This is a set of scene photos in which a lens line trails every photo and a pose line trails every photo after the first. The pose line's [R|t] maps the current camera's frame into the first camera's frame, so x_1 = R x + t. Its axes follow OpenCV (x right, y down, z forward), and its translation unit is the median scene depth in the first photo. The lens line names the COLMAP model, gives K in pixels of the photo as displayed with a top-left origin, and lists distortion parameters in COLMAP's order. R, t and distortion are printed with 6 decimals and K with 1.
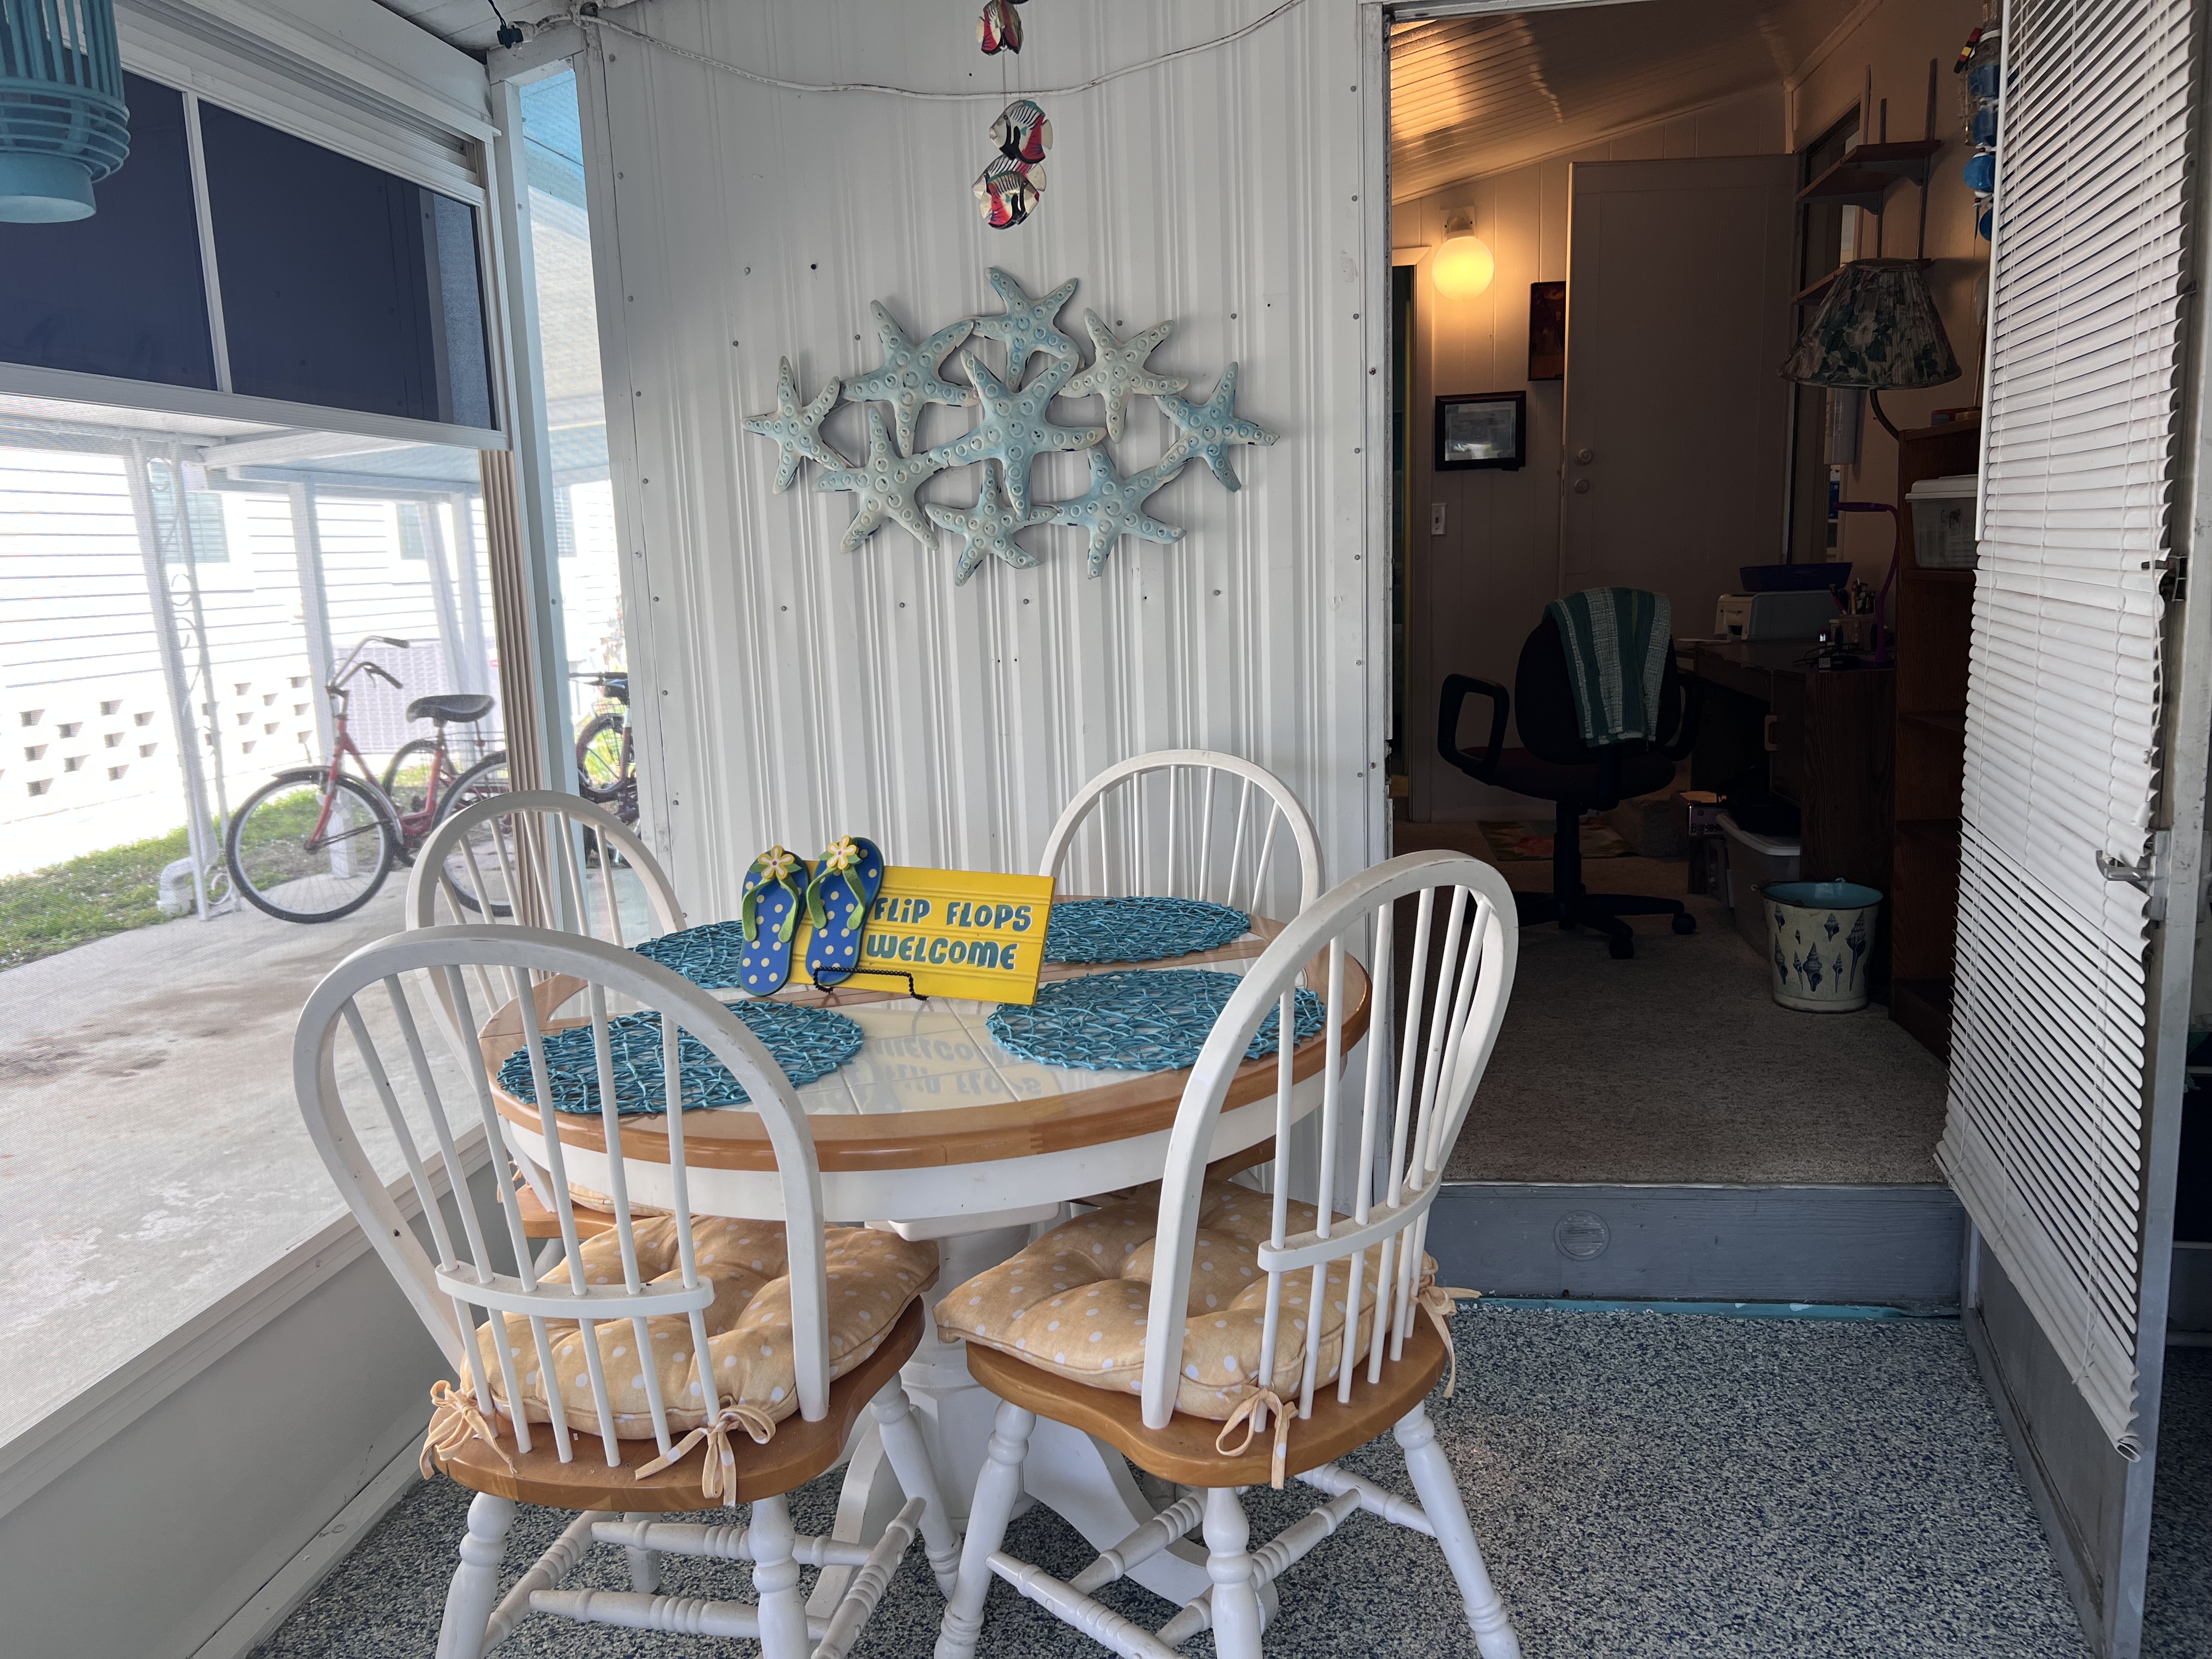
lens RADIAL K [[1802.2, 0, 1106.0], [0, 1802.2, 829.5], [0, 0, 1]] dist [0.065531, -0.001139]
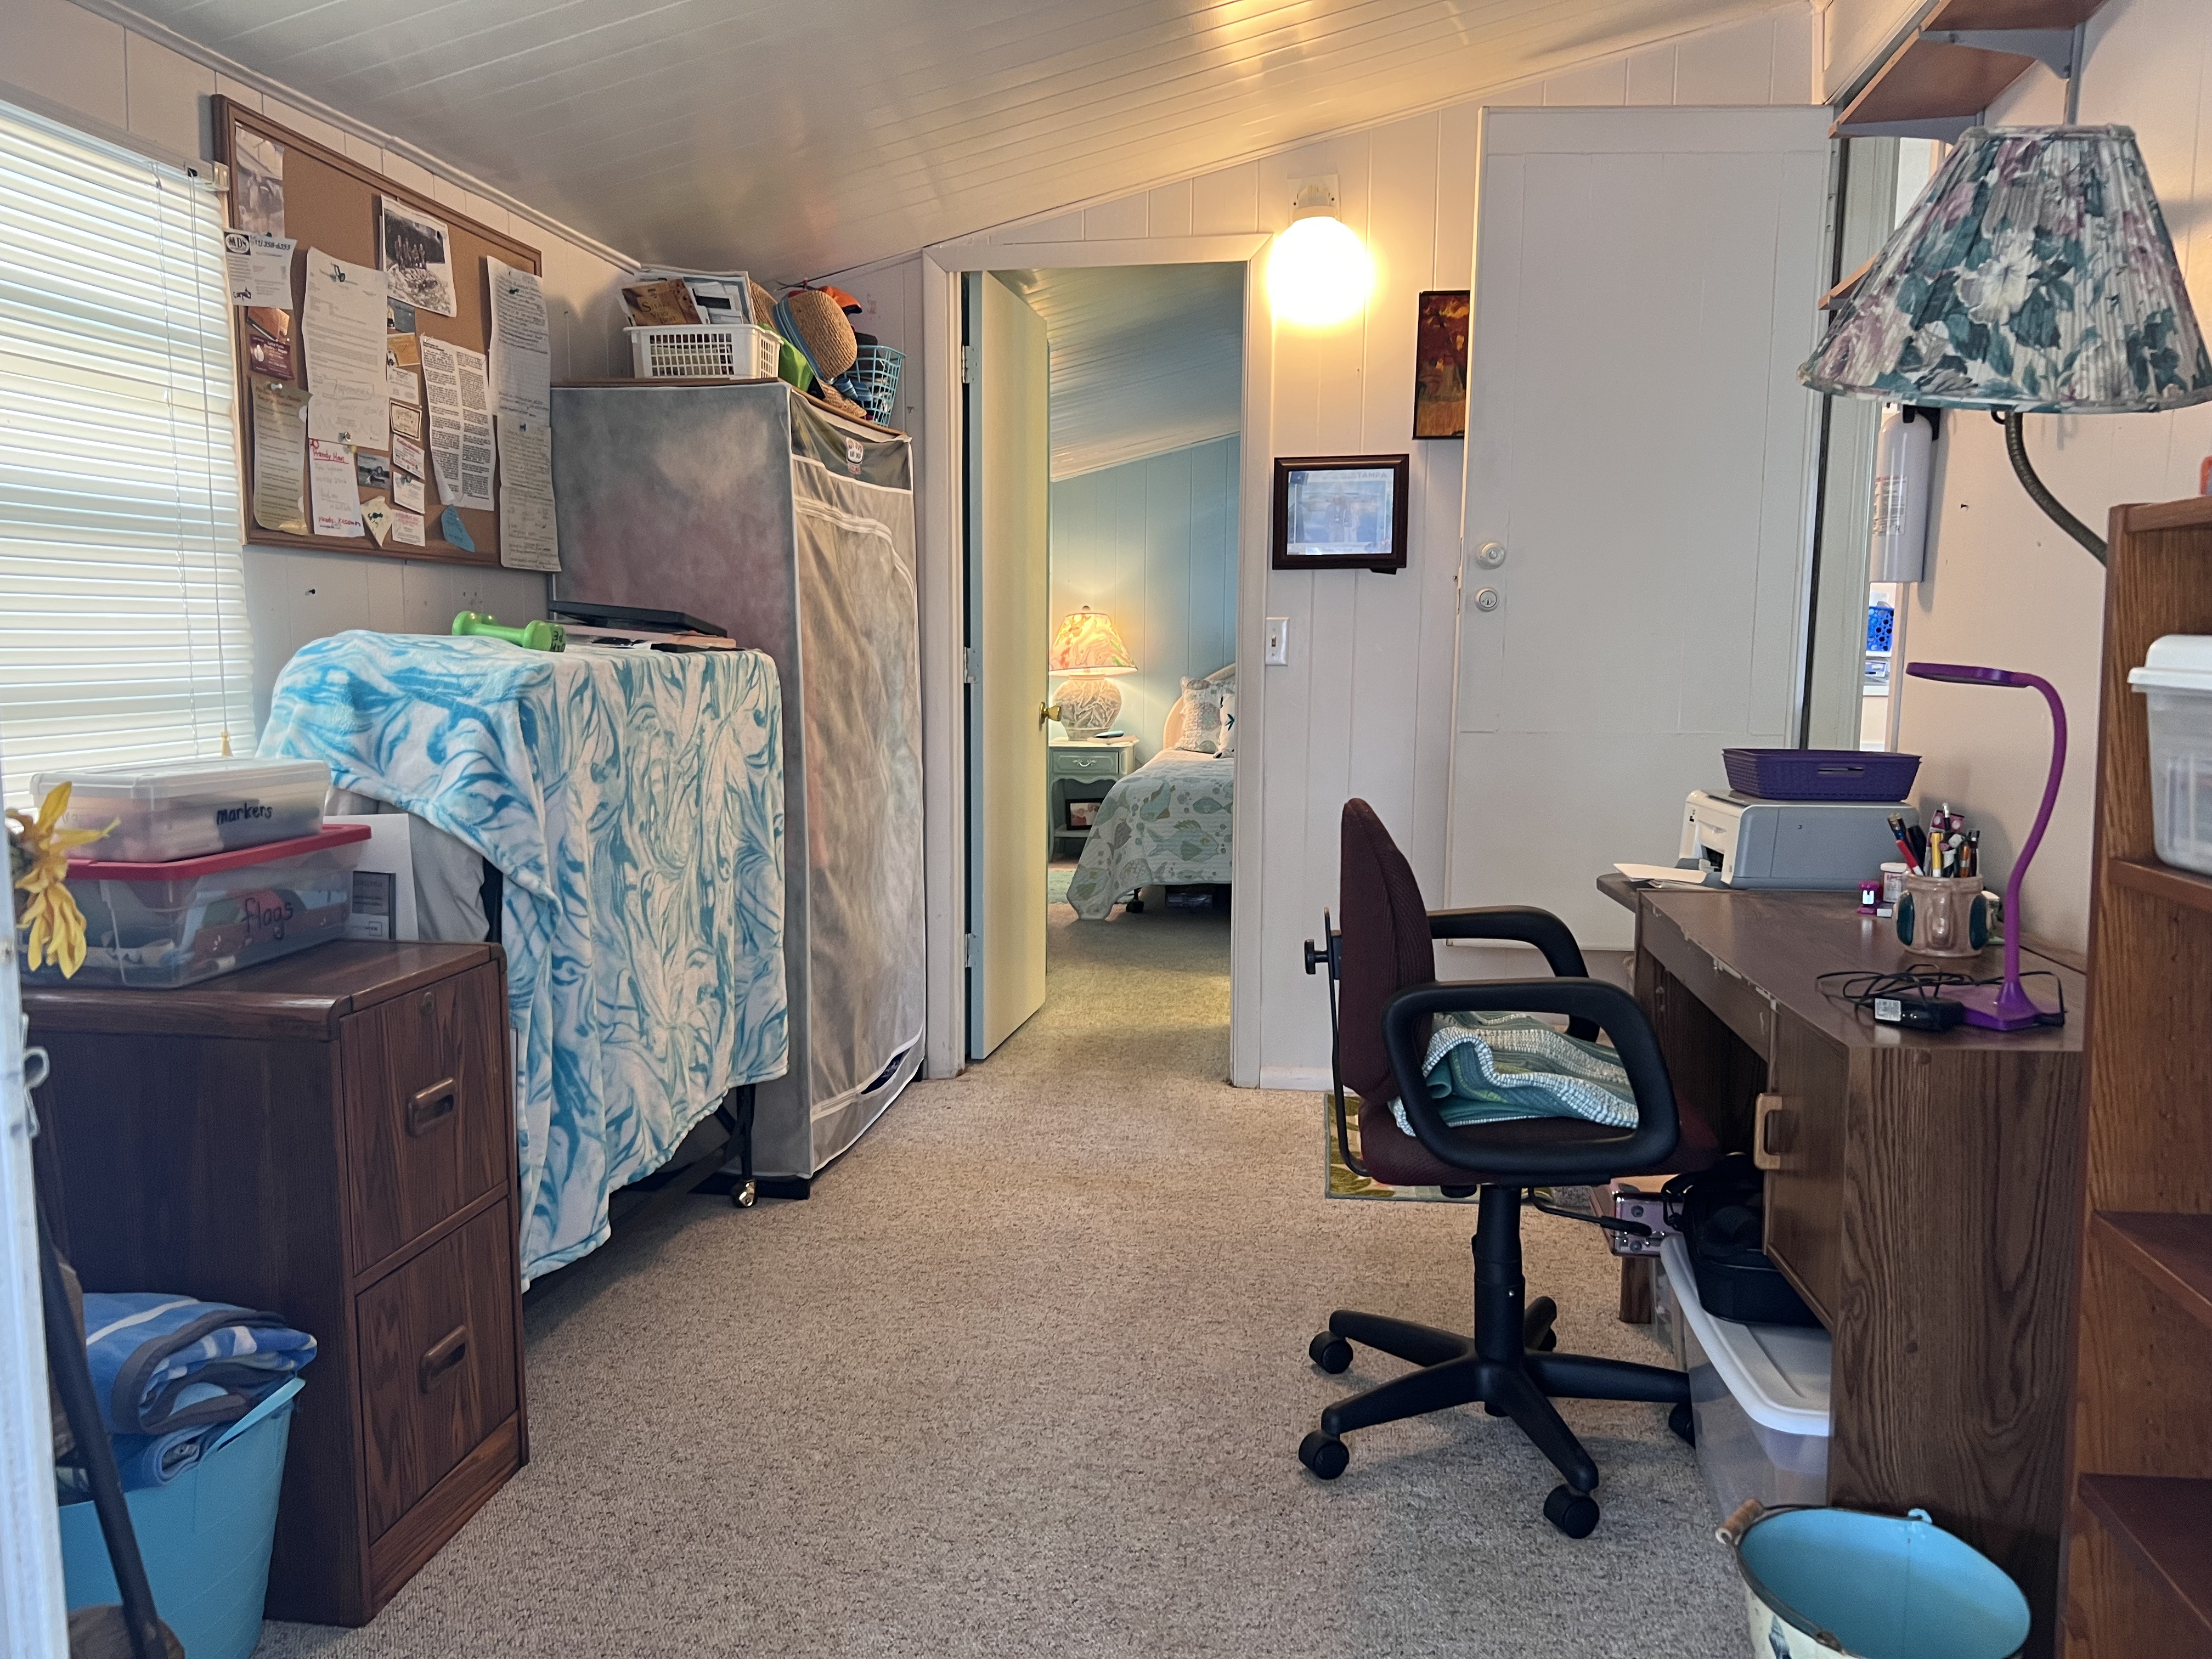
lens RADIAL K [[1696.9, 0, 1106.0], [0, 1696.9, 829.5], [0, 0, 1]] dist [0.114977, -0.136828]
pose [[0.998991, 0.039484, -0.021400, 0.209759], [-0.040295, 0.998431, -0.038887, -0.115046], [0.019831, 0.039710, 0.999014, 0.571767]]
